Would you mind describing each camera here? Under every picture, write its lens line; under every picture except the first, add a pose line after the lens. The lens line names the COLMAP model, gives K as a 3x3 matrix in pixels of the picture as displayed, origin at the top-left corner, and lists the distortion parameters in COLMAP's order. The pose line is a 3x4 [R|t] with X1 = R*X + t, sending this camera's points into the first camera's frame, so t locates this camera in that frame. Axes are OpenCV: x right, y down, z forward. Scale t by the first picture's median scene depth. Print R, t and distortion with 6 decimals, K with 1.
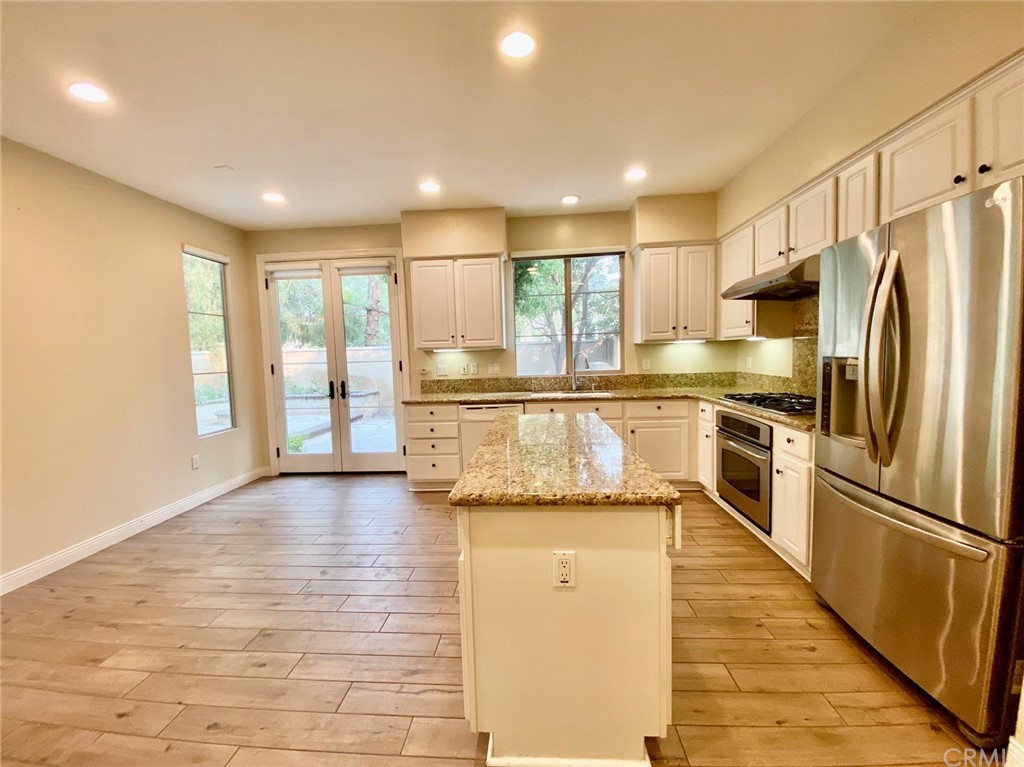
lens RADIAL K [[414.1, 0, 505.3], [0, 414.1, 383.2], [0, 0, 1]] dist [0.005049, -0.002919]
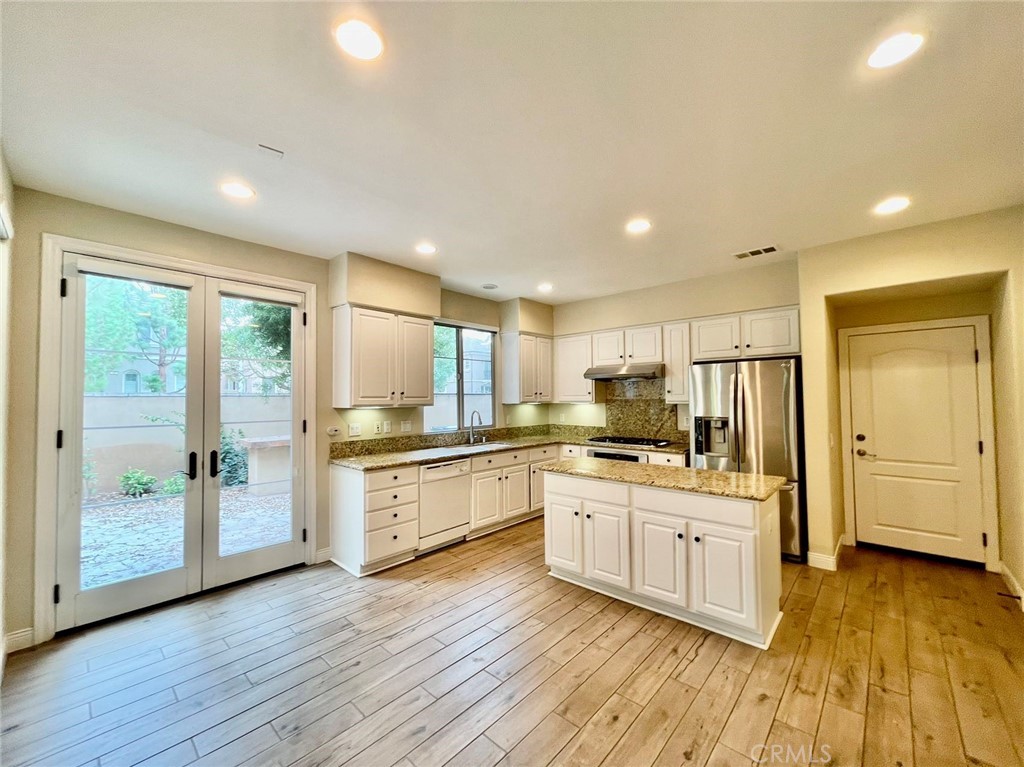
lens RADIAL K [[414.1, 0, 502.1], [0, 414.1, 385.8], [0, 0, 1]] dist [0.005049, -0.002919]
pose [[0.625967, 0.048750, 0.778324, -0.765124], [0.043830, 0.994267, -0.097525, -0.029400], [-0.778617, 0.095162, 0.620242, 0.234257]]
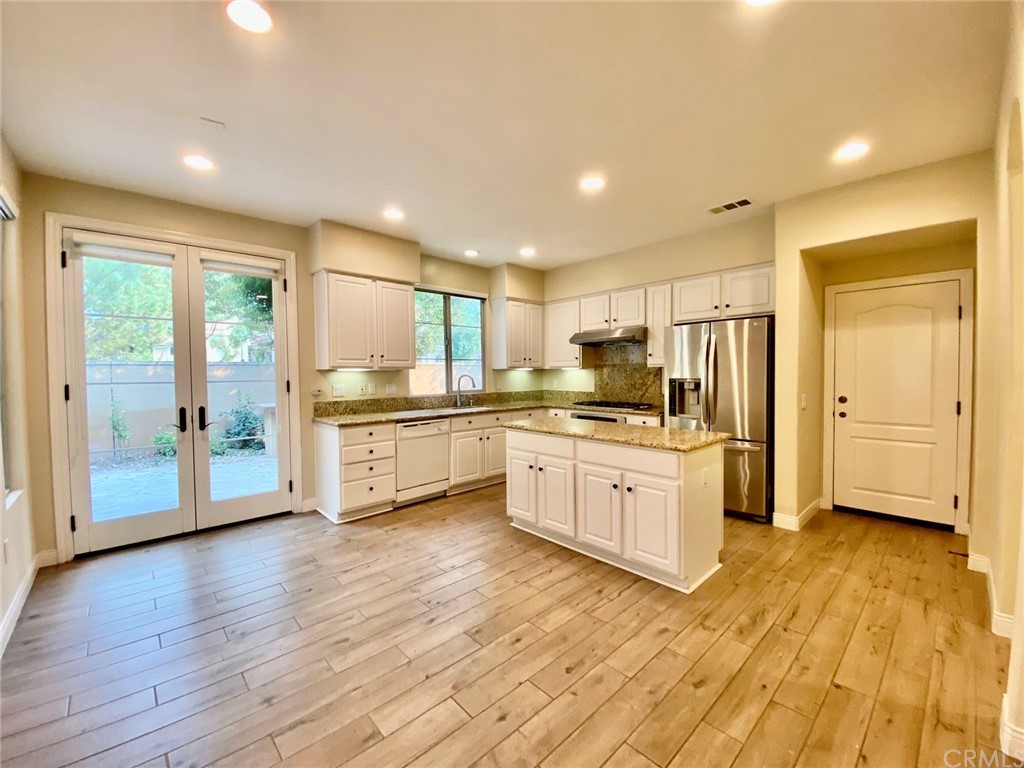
lens RADIAL K [[414.1, 0, 502.7], [0, 414.1, 384.8], [0, 0, 1]] dist [0.005049, -0.002919]
pose [[0.687756, 0.001774, 0.725939, -0.686214], [0.040158, 0.998373, -0.040486, 0.009061], [-0.724830, 0.056997, 0.686566, 0.096084]]
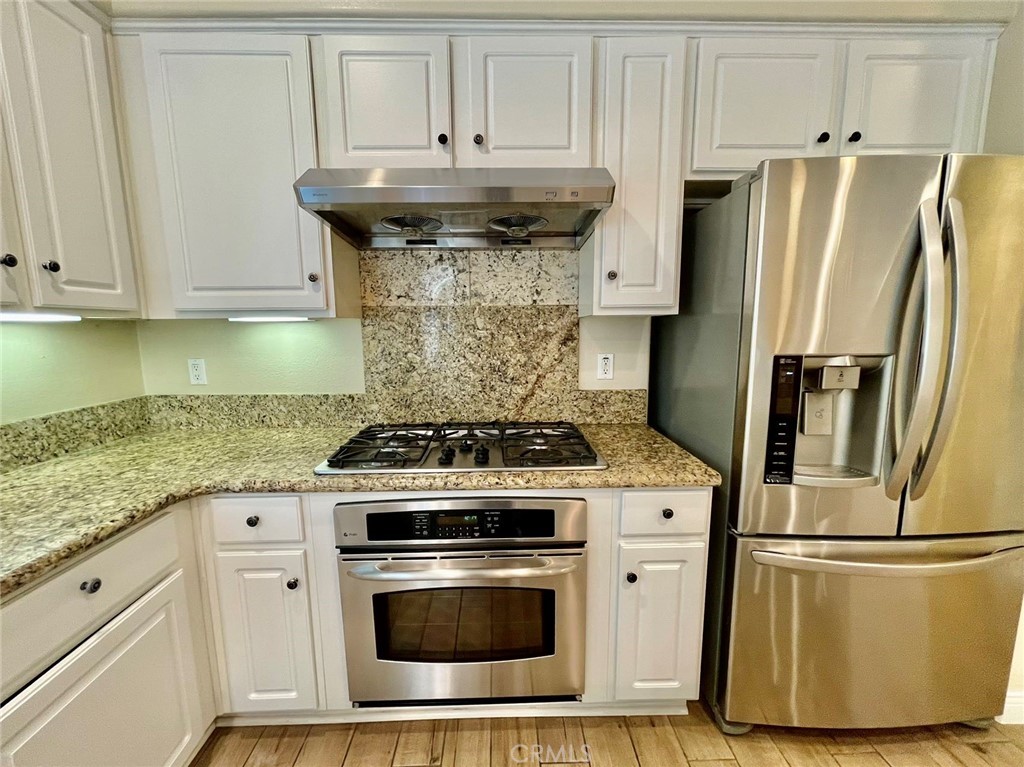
lens RADIAL K [[414.1, 0, 507.6], [0, 414.1, 386.2], [0, 0, 1]] dist [0.005049, -0.002919]
pose [[-0.101289, -0.109107, 0.988856, 0.117673], [0.081435, 0.989723, 0.117545, -0.062429], [-0.991518, 0.092434, -0.091363, 0.747064]]
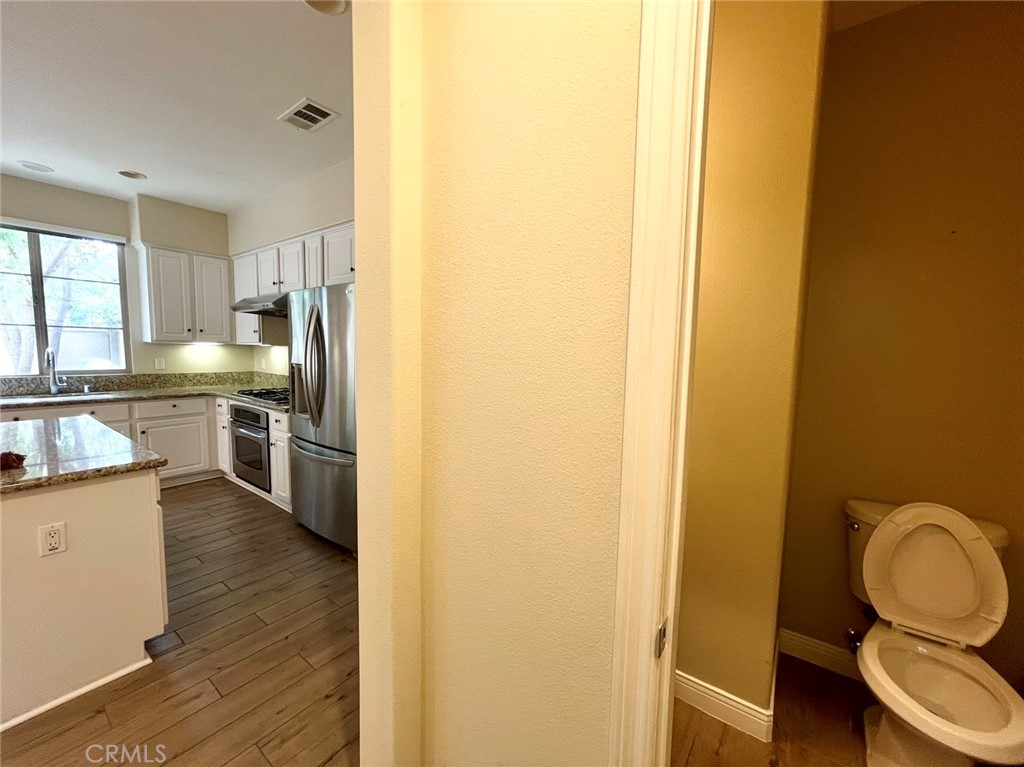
lens RADIAL K [[414.1, 0, 505.6], [0, 414.1, 384.8], [0, 0, 1]] dist [0.005049, -0.002919]
pose [[0.543454, -0.031365, 0.838853, -0.046978], [0.021598, 0.999493, 0.023380, -0.000993], [-0.839161, 0.005412, 0.543856, -0.256726]]
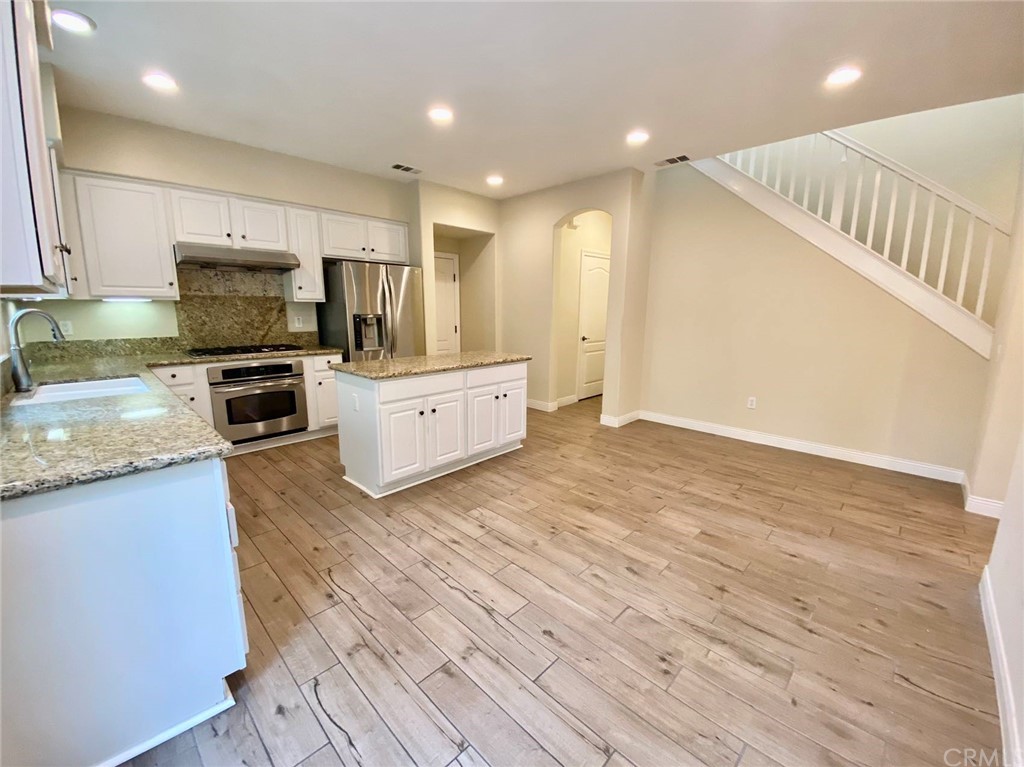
lens RADIAL K [[414.1, 0, 505.8], [0, 414.1, 384.4], [0, 0, 1]] dist [0.005049, -0.002919]
pose [[-0.761114, -0.089117, 0.642466, -0.640834], [0.065752, 0.974813, 0.213113, -0.059673], [-0.645276, 0.204447, -0.736084, 1.113727]]
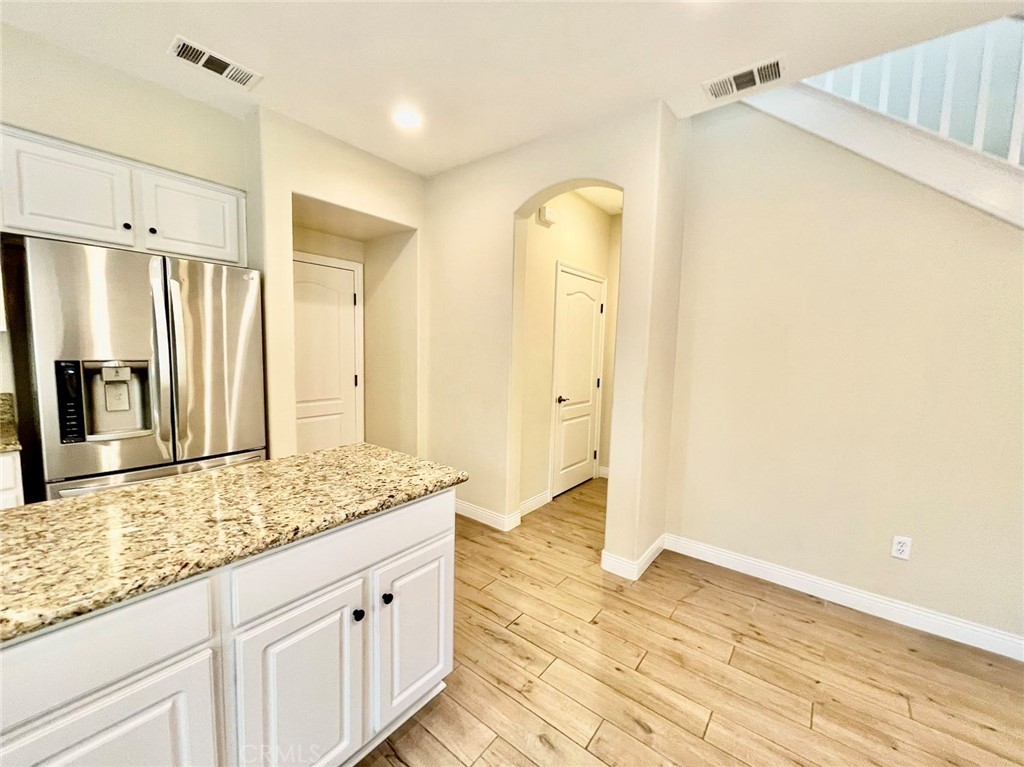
lens RADIAL K [[414.1, 0, 505.1], [0, 414.1, 384.6], [0, 0, 1]] dist [0.005049, -0.002919]
pose [[-0.826343, -0.041909, 0.561605, -0.298672], [0.039768, 0.990395, 0.132421, -0.048521], [-0.561761, 0.131759, -0.816740, 0.626768]]
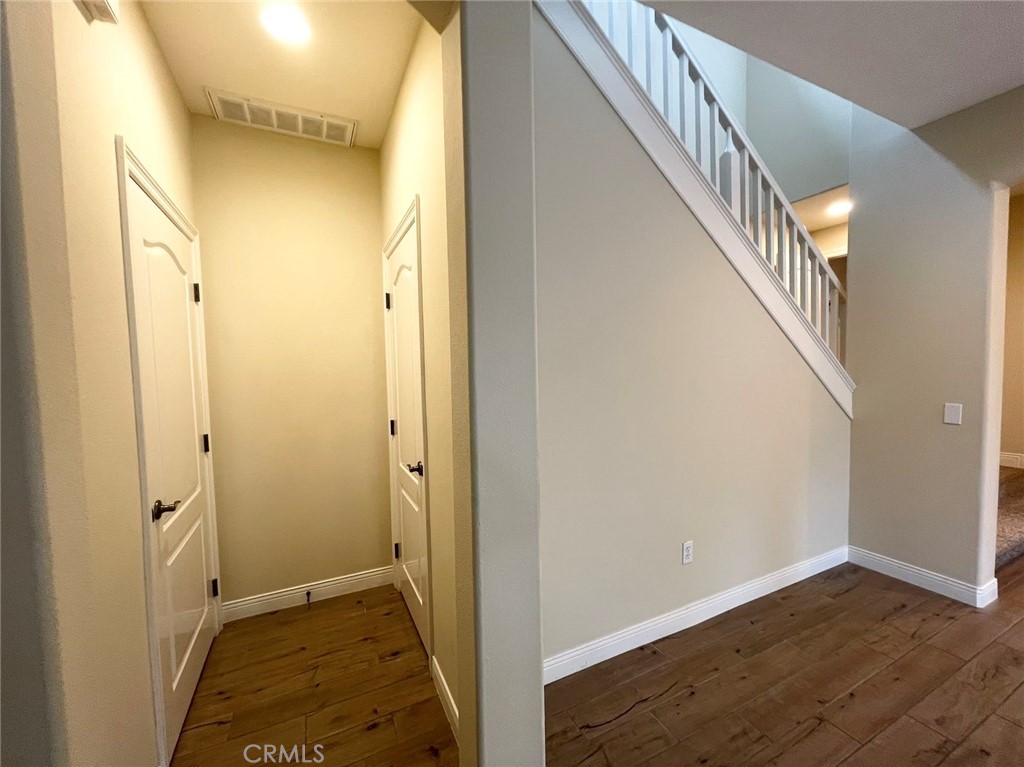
lens RADIAL K [[414.1, 0, 507.9], [0, 414.1, 379.7], [0, 0, 1]] dist [0.005049, -0.002919]
pose [[-0.863244, 0.067832, -0.500209, 0.042209], [0.010673, 0.993161, 0.116262, -0.037948], [0.504674, 0.095023, -0.858064, 0.240270]]
